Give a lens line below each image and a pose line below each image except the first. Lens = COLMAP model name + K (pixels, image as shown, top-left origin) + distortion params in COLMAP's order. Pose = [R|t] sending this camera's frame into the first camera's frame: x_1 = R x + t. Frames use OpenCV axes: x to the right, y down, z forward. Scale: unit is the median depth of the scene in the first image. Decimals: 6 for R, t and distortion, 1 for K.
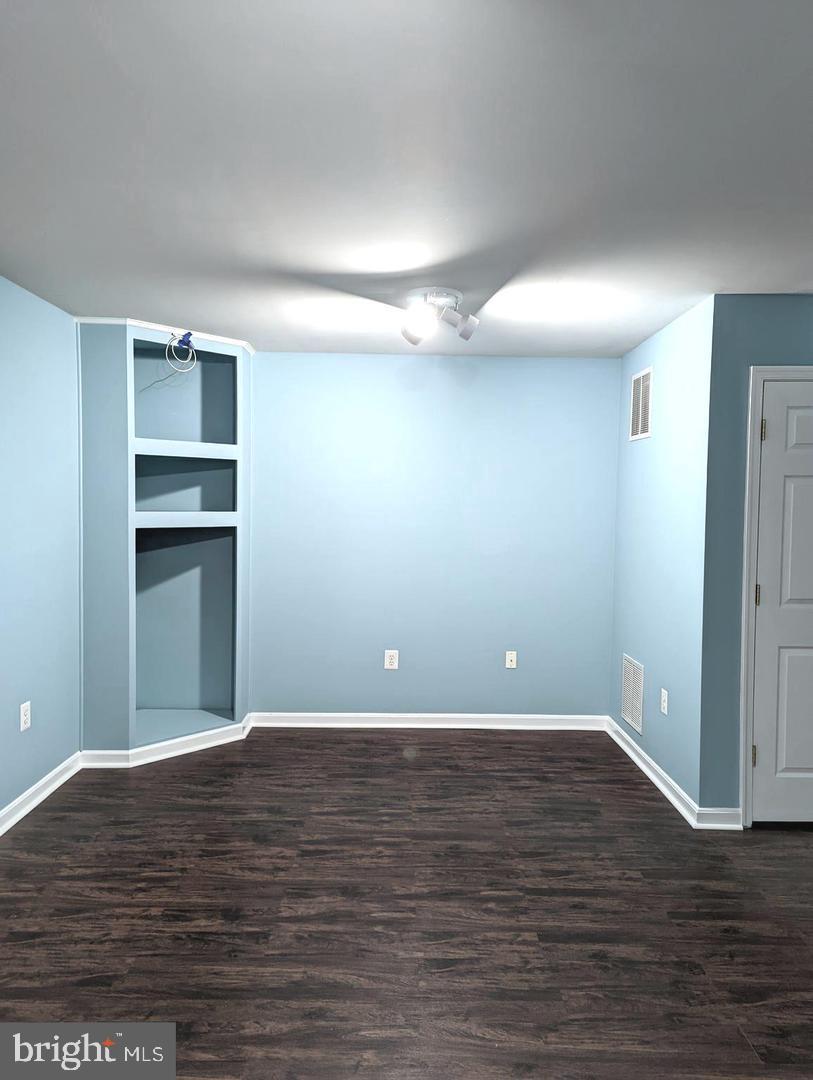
lens RADIAL K [[770.1, 0, 406.3], [0, 770.1, 539.3], [0, 0, 1]] dist [0.069397, -0.050614]
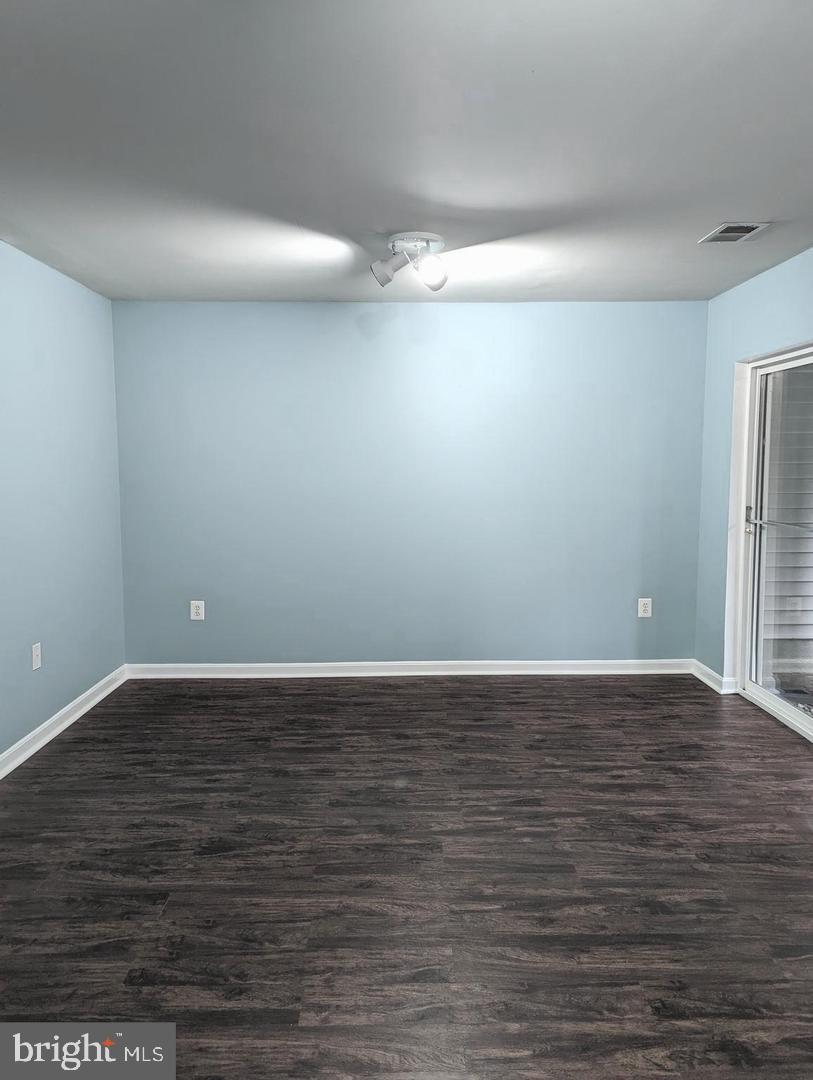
lens RADIAL K [[770.1, 0, 406.1], [0, 770.1, 538.5], [0, 0, 1]] dist [0.069397, -0.050614]
pose [[-0.999931, -0.010167, -0.005829, 0.082475], [-0.010936, 0.988262, 0.152378, -0.068763], [0.004211, 0.152432, -0.988305, 1.853010]]
